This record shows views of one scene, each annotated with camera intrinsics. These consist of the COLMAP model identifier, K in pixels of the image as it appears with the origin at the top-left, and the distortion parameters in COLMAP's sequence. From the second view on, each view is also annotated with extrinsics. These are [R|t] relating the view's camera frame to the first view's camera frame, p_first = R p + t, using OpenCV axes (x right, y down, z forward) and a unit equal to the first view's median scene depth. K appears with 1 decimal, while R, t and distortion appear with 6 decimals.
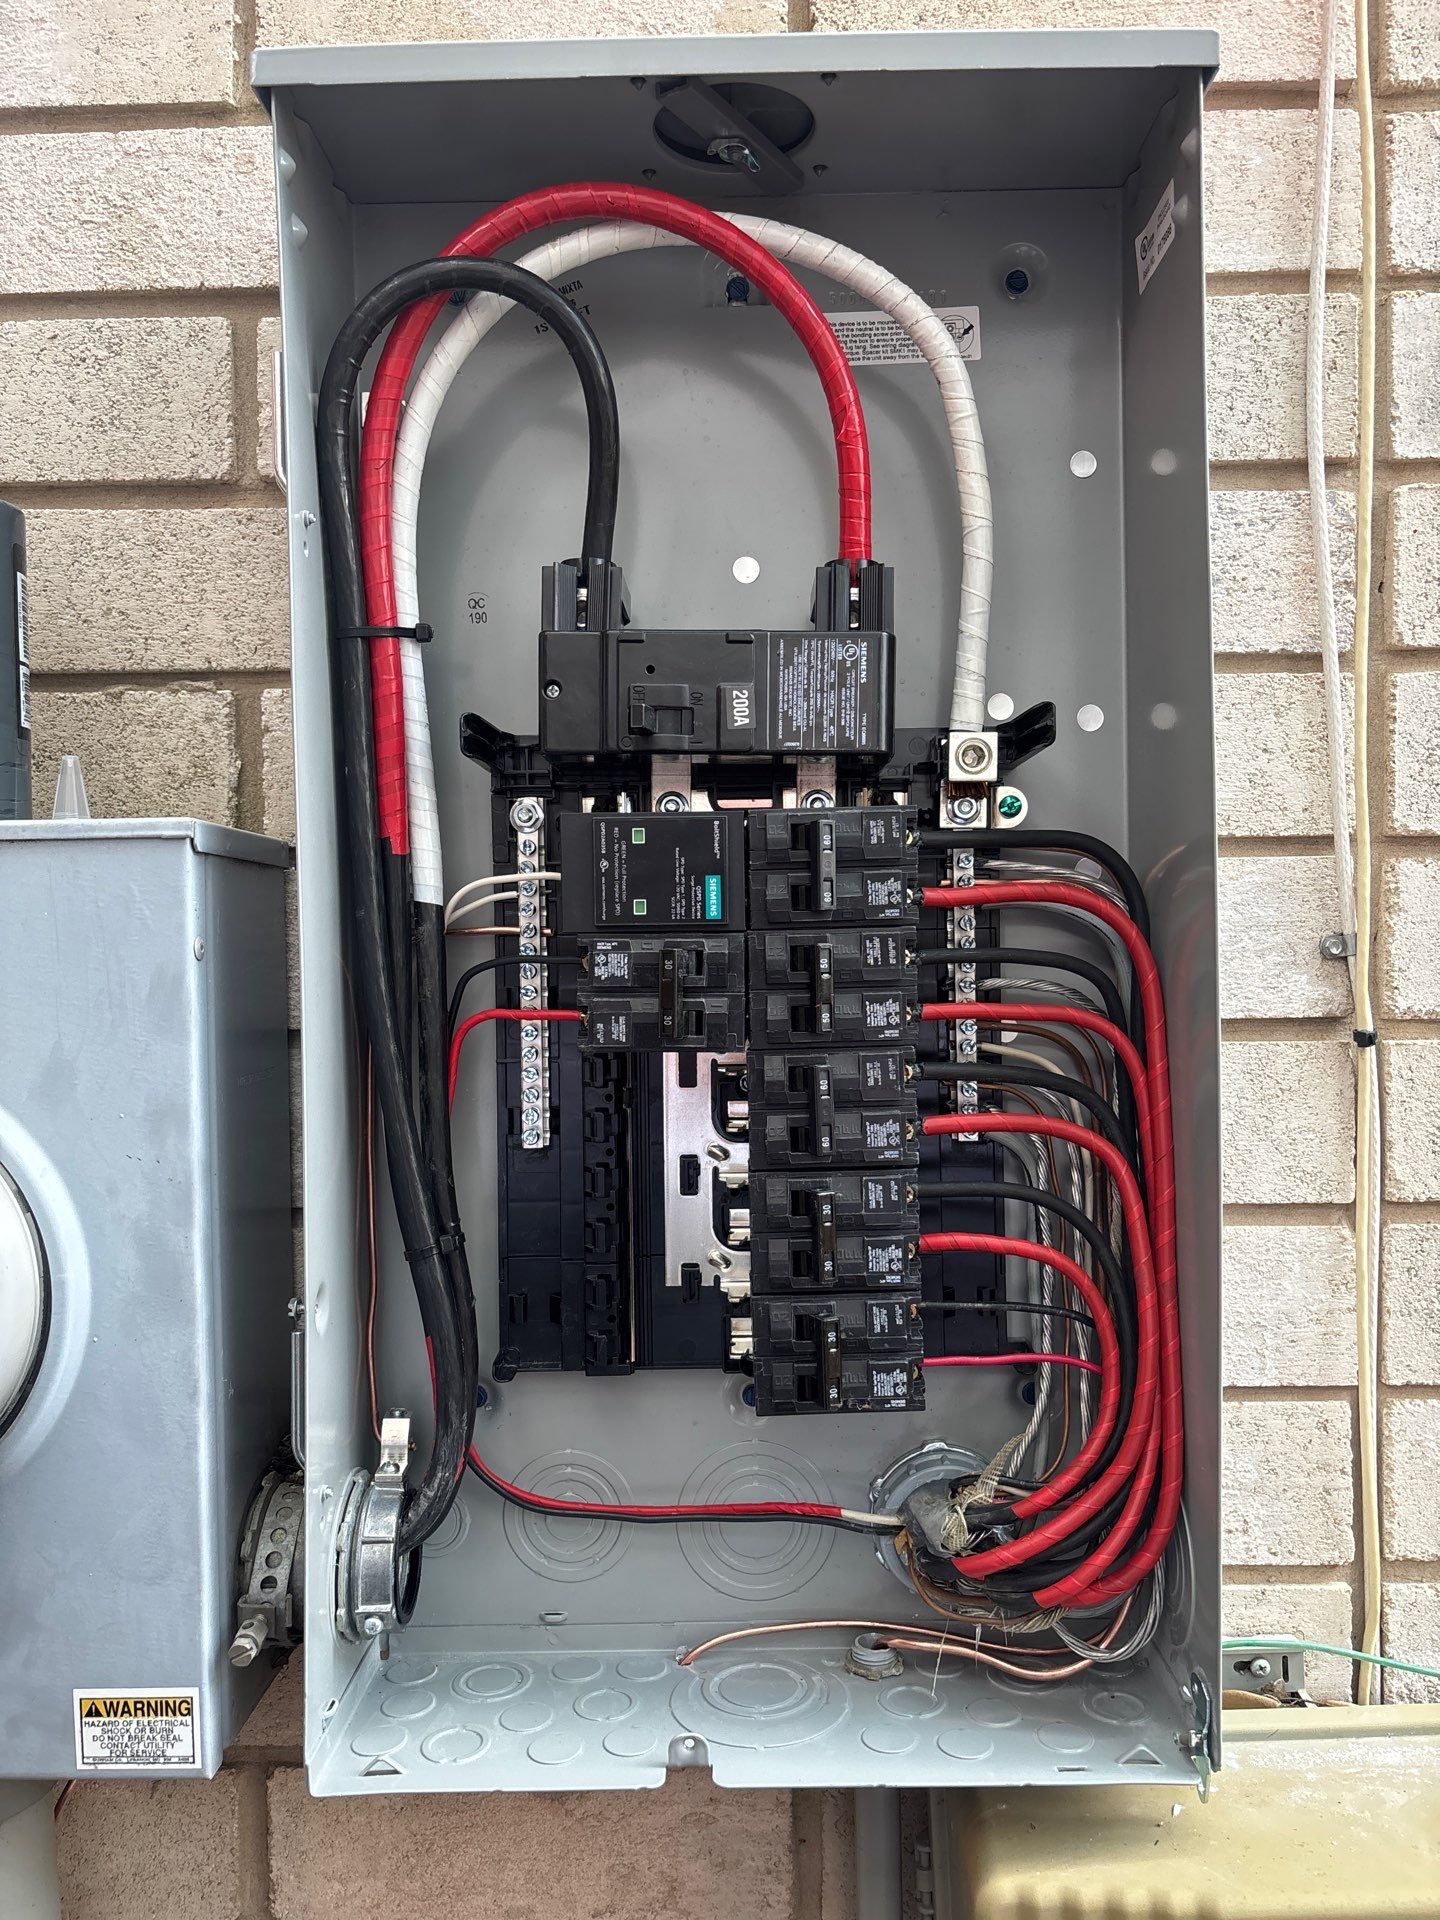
lens RADIAL K [[1452.9, 0, 719.1], [0, 1452.9, 969.1], [0, 0, 1]] dist [0.006949, -0.003667]
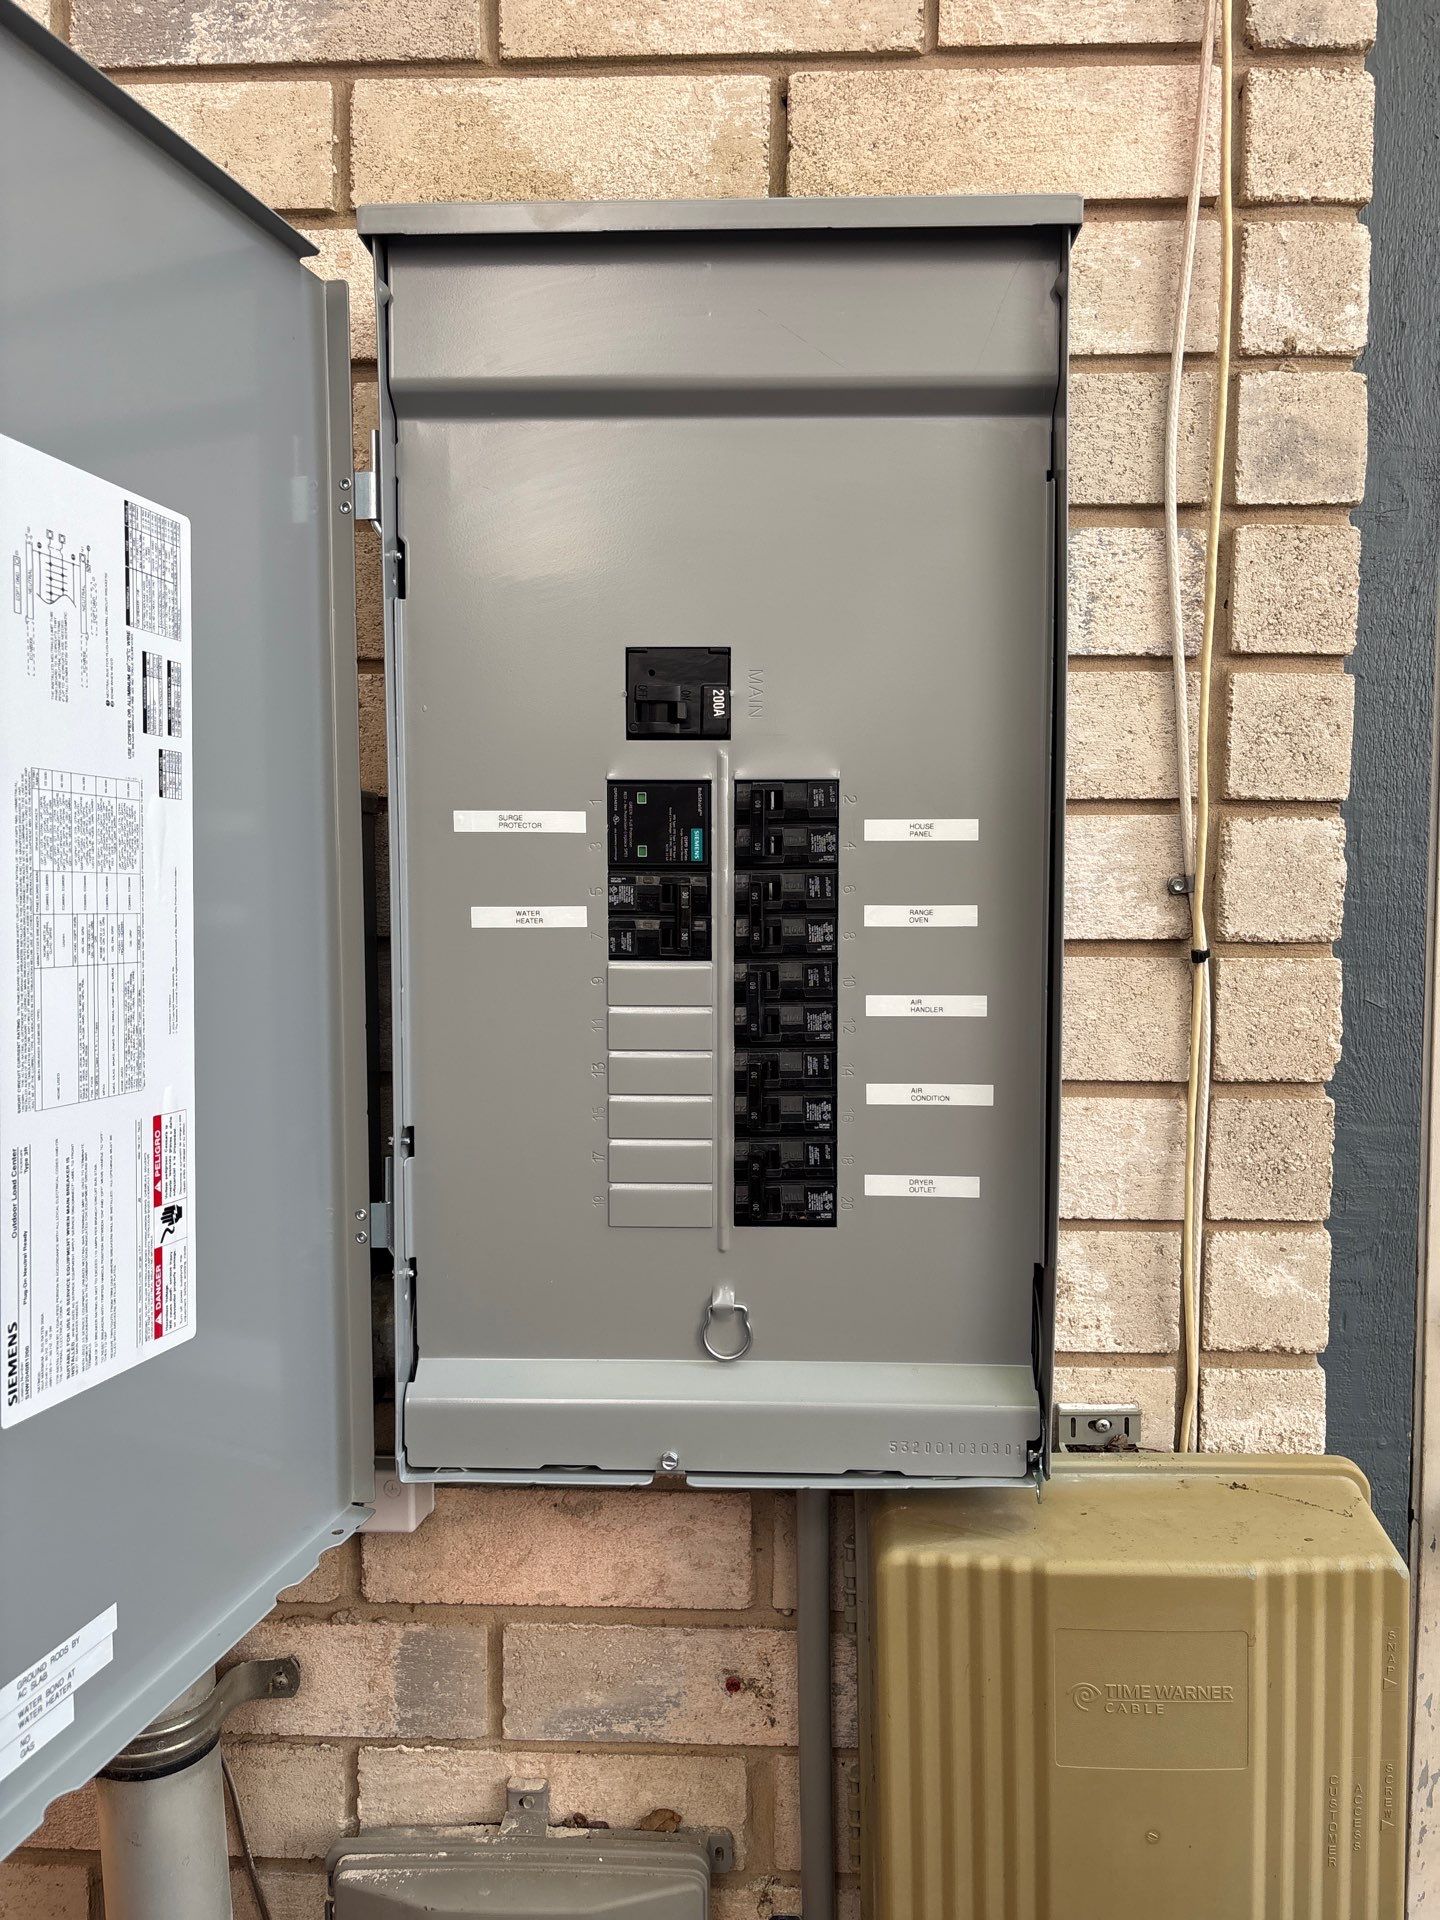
lens RADIAL K [[1451.8, 0, 720.0], [0, 1451.8, 960.0], [0, 0, 1]] dist [0.031846, -0.042813]
pose [[0.999675, 0.015249, -0.020434, 0.042489], [-0.014020, 0.998161, 0.058977, -0.020254], [0.021296, -0.058671, 0.998050, -0.318699]]
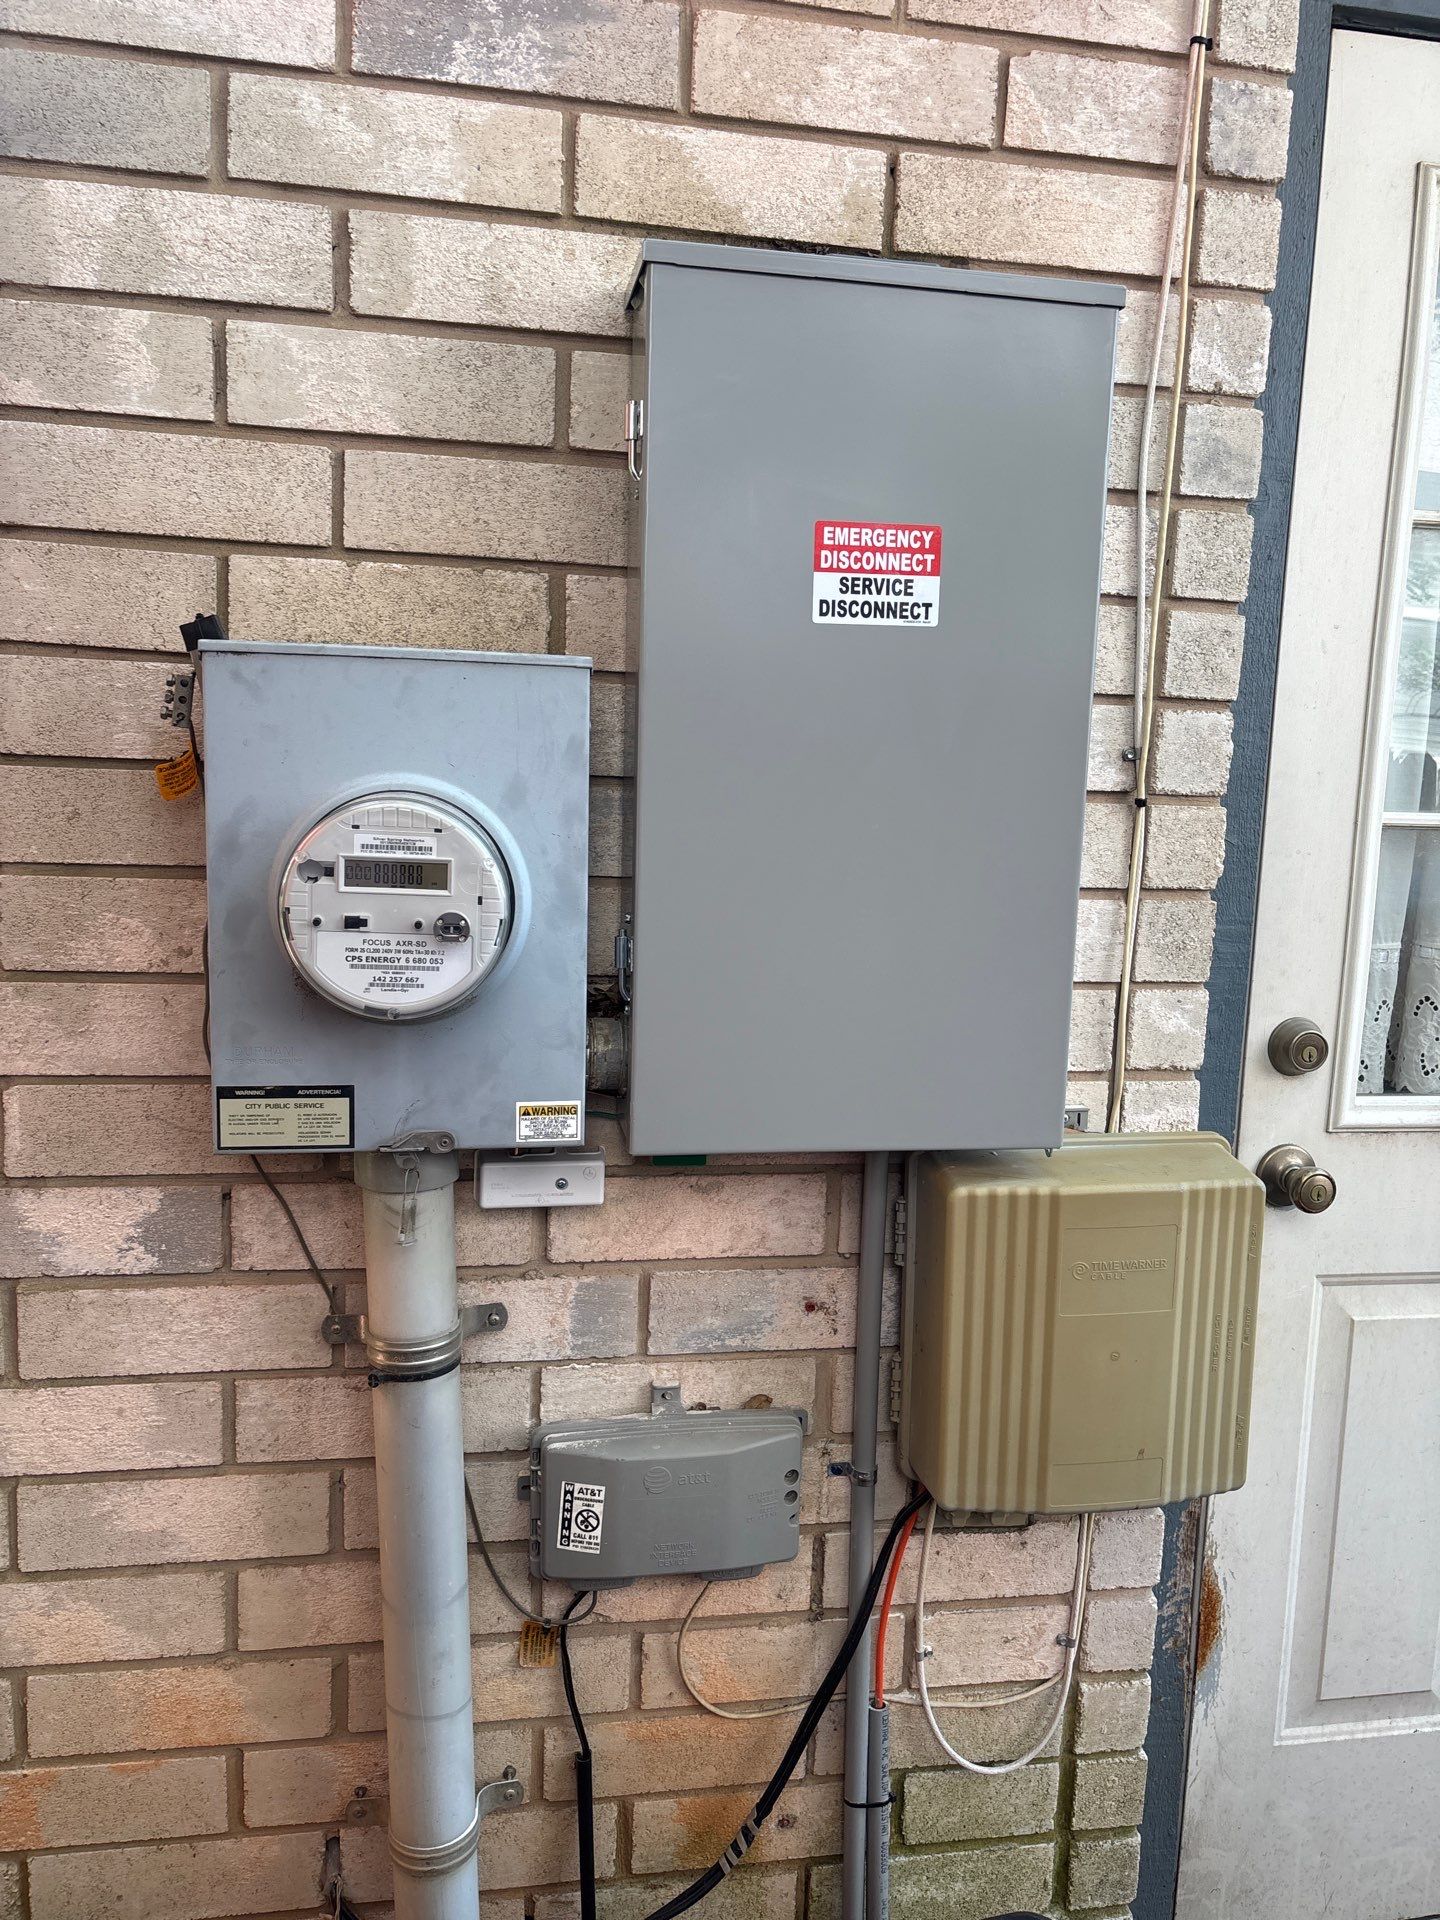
lens RADIAL K [[1440.1, 0, 720.0], [0, 1440.1, 960.0], [0, 0, 1]] dist [0.008895, 0.010241]
pose [[0.980554, 0.020604, 0.195163, -0.482389], [-0.046650, 0.990440, 0.129817, 0.032298], [-0.190623, -0.136397, 0.972141, -0.800294]]
